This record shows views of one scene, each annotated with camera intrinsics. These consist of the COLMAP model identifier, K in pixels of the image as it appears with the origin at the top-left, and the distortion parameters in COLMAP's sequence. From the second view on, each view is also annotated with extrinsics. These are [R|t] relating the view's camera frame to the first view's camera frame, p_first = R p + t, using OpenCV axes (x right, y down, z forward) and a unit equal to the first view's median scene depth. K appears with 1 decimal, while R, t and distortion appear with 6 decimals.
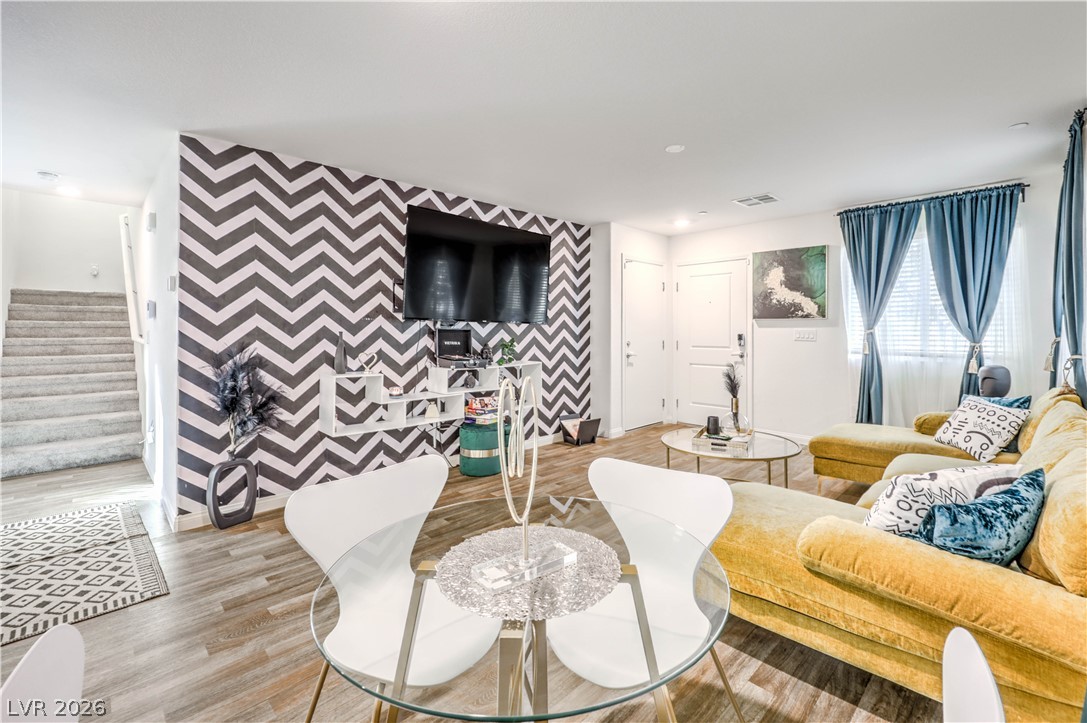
lens RADIAL K [[451.5, 0, 563.2], [0, 451.5, 329.6], [0, 0, 1]] dist [-0.002562, 0.000432]
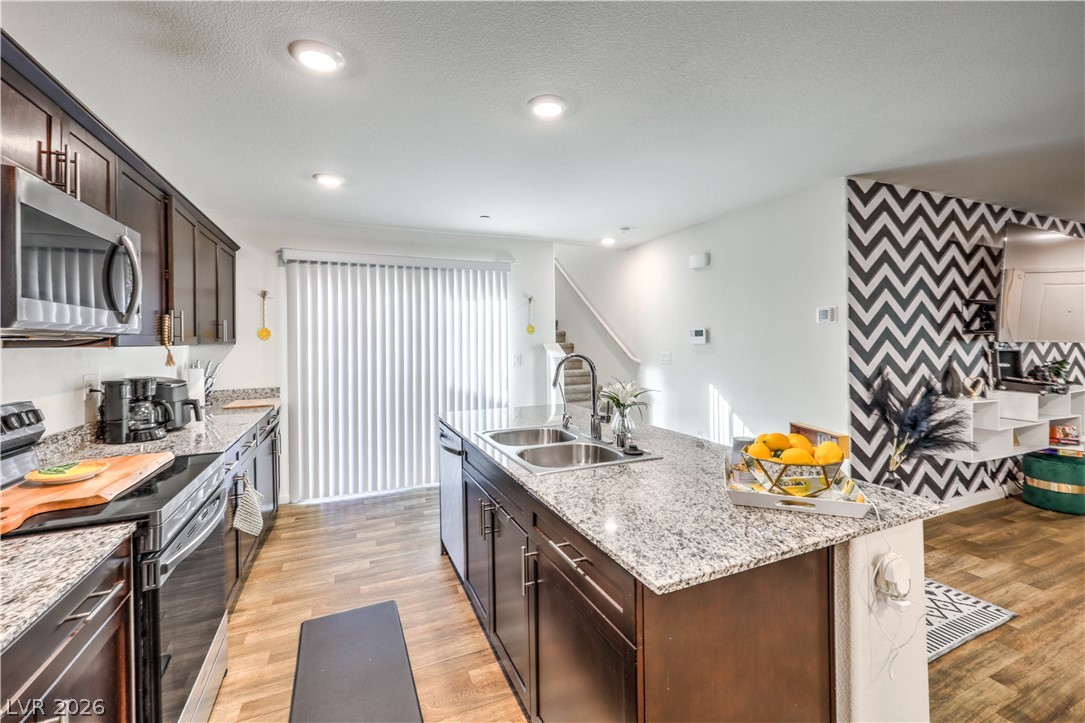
lens RADIAL K [[450.6, 0, 549.8], [0, 450.6, 340.7], [0, 0, 1]] dist [-0.002562, 0.000432]
pose [[0.934601, -0.014416, -0.355405, -1.092644], [0.013455, 0.999896, -0.005176, -0.039470], [0.355442, 0.000056, 0.934698, -0.270628]]
